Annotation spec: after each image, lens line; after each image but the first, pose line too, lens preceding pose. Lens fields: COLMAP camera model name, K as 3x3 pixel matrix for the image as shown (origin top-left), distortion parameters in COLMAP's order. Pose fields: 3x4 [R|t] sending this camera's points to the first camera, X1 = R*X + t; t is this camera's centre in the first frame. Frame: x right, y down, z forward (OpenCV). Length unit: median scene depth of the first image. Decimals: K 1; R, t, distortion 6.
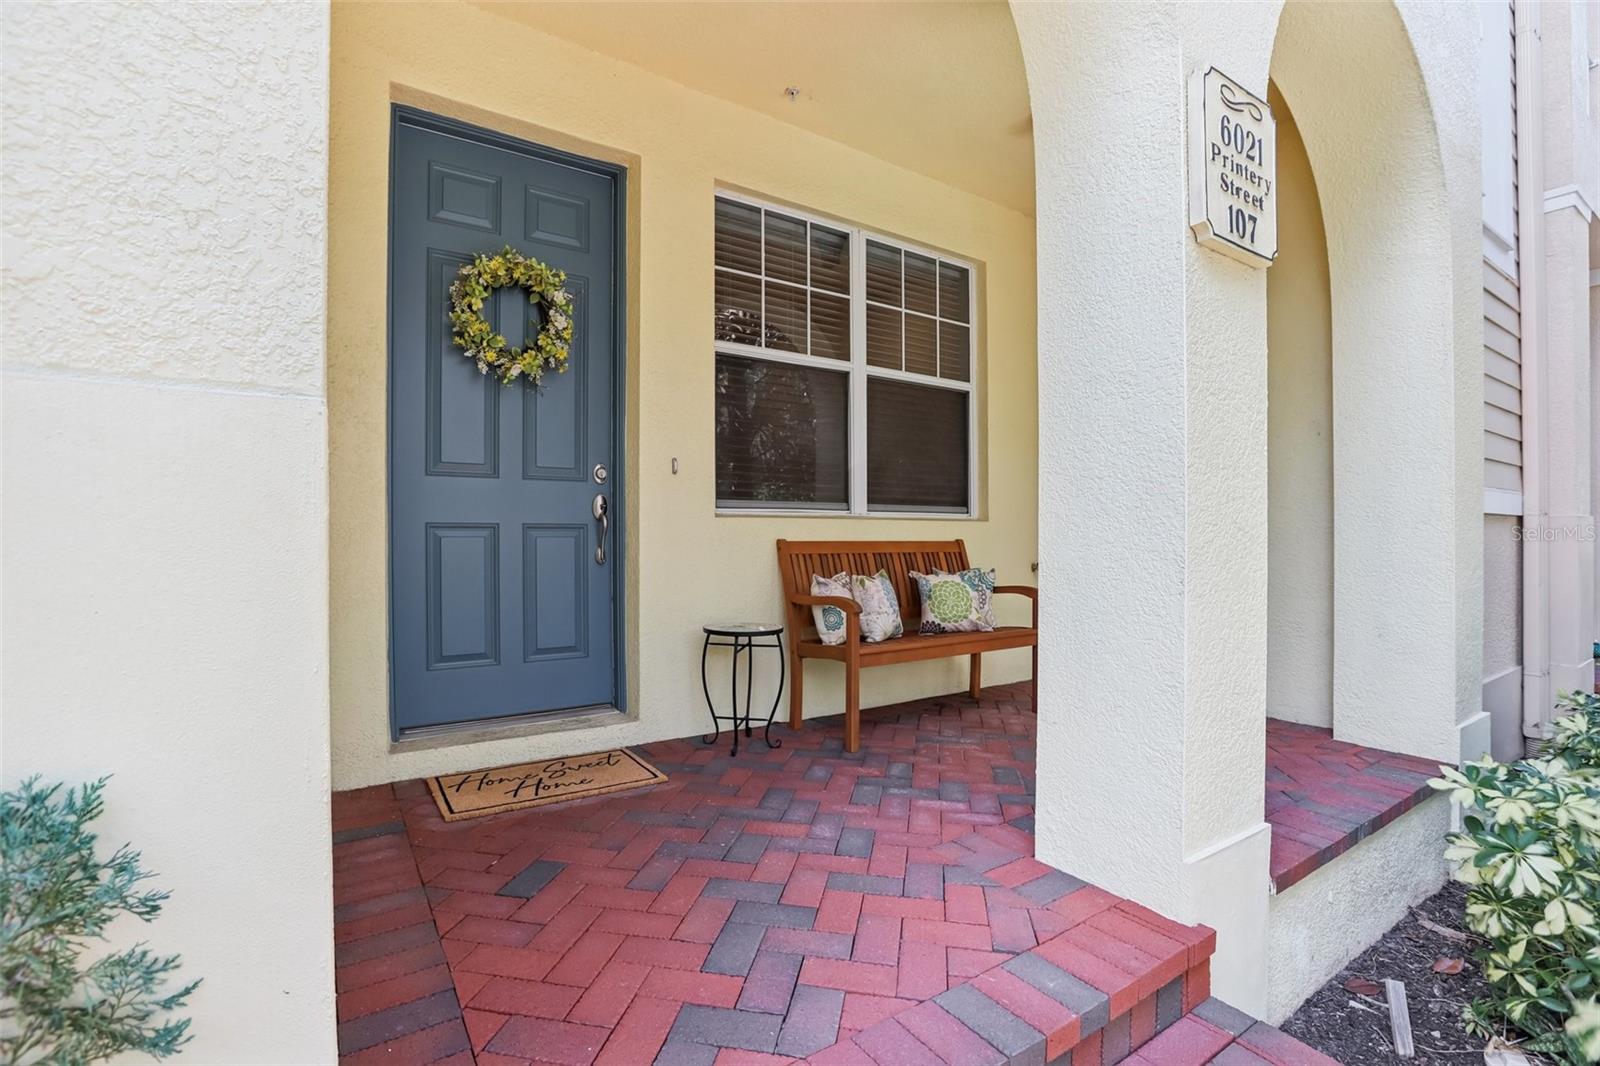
lens RADIAL K [[728.0, 0, 794.7], [0, 728.0, 529.4], [0, 0, 1]] dist [-0.049296, 0.017590]
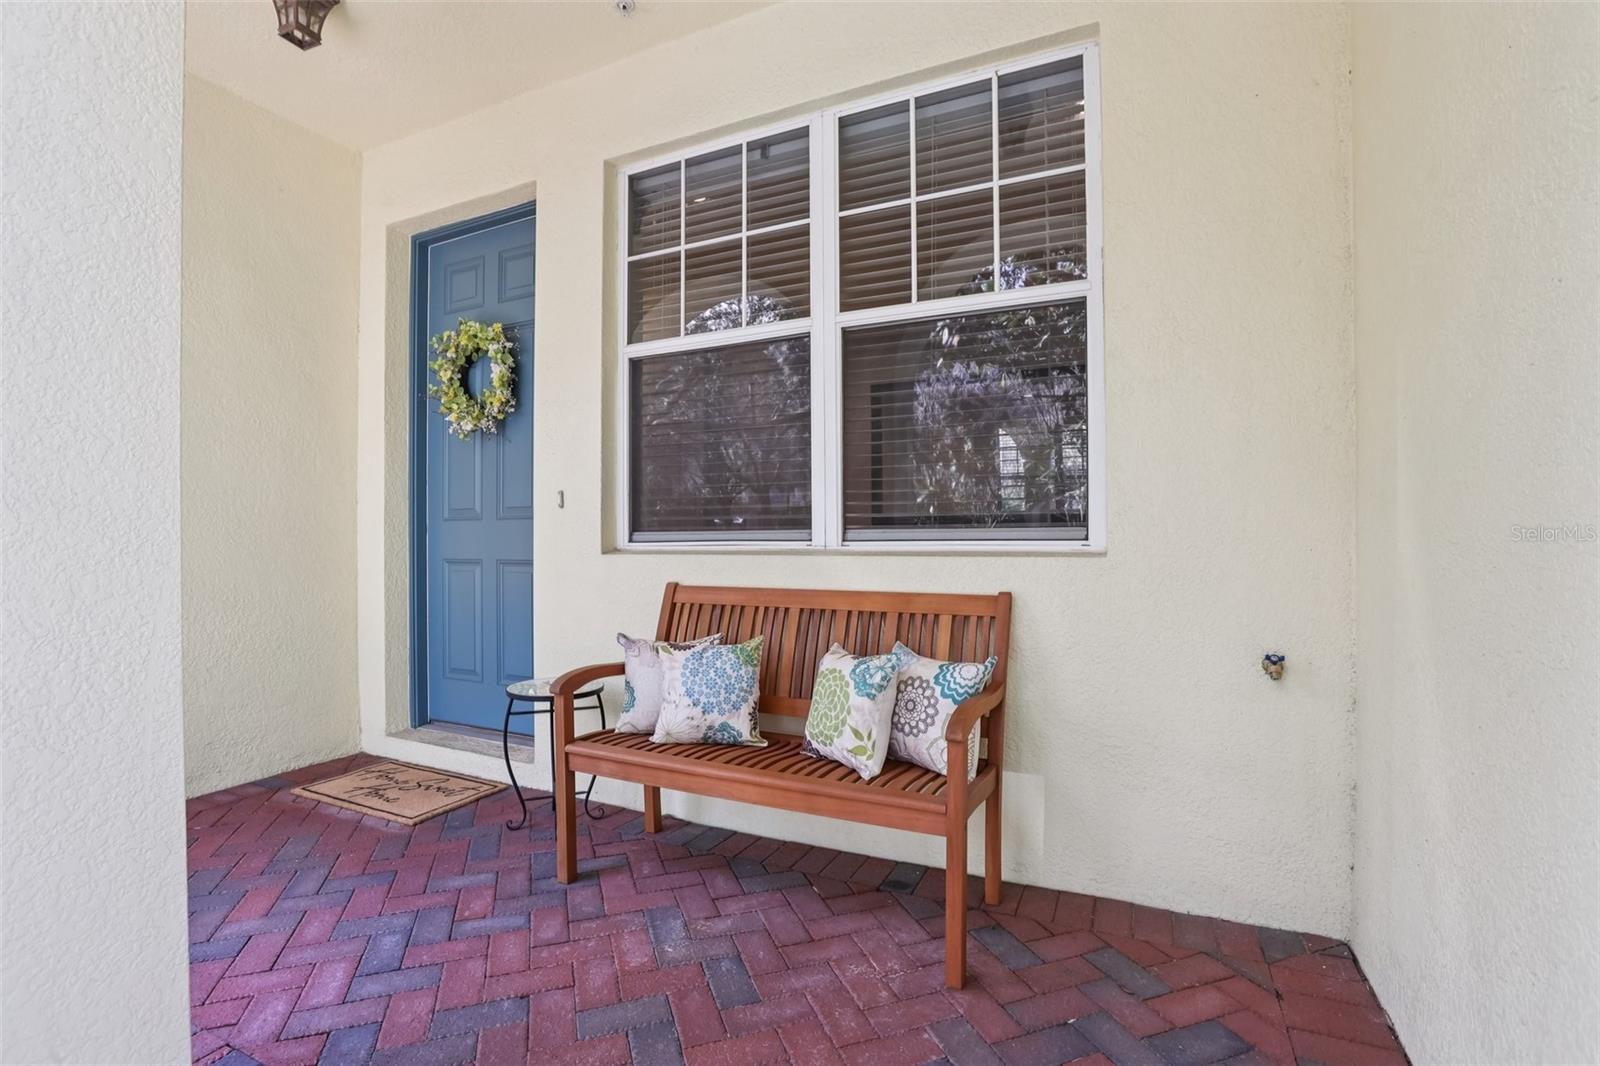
lens RADIAL K [[728.0, 0, 786.3], [0, 728.0, 539.0], [0, 0, 1]] dist [-0.049296, 0.017590]
pose [[0.513446, -0.003676, -0.858114, 0.659608], [0.012414, 0.999918, 0.003144, -0.031255], [0.858032, -0.012267, 0.513450, 0.662898]]
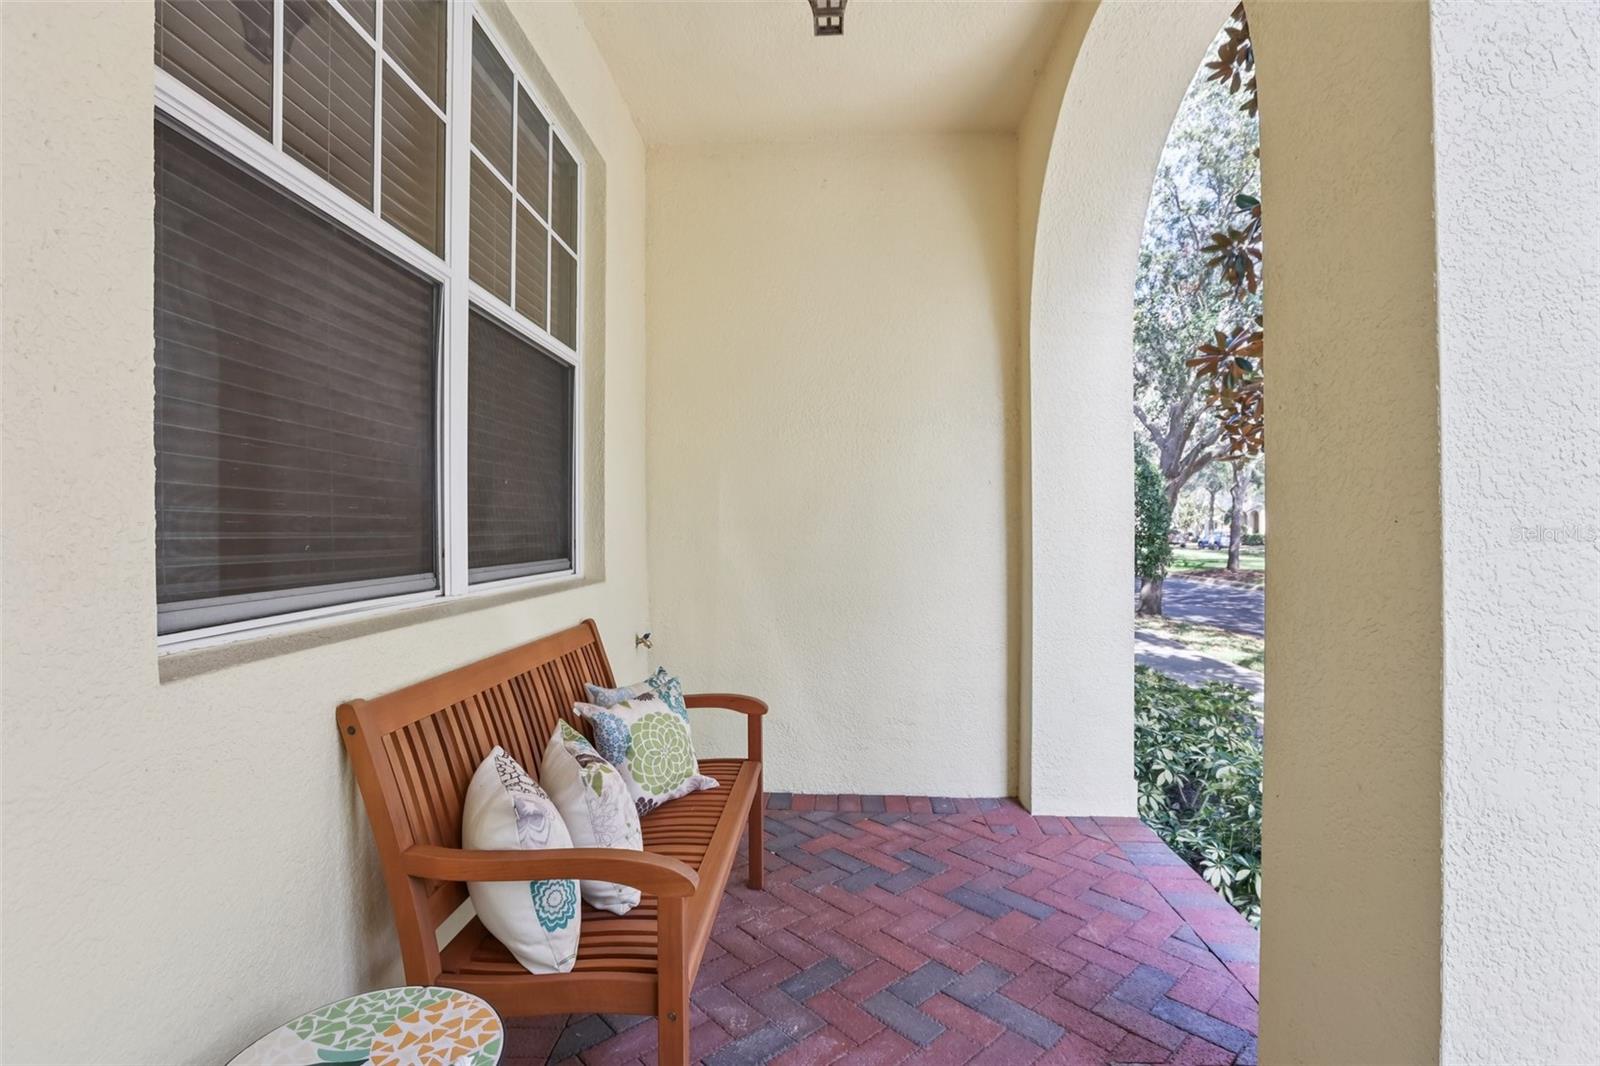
lens RADIAL K [[728.0, 0, 796.6], [0, 728.0, 531.5], [0, 0, 1]] dist [-0.049296, 0.017590]
pose [[0.594169, -0.001058, 0.804340, -0.159135], [-0.010997, 0.999895, 0.009438, -0.070936], [-0.804265, -0.014453, 0.594095, 0.576726]]
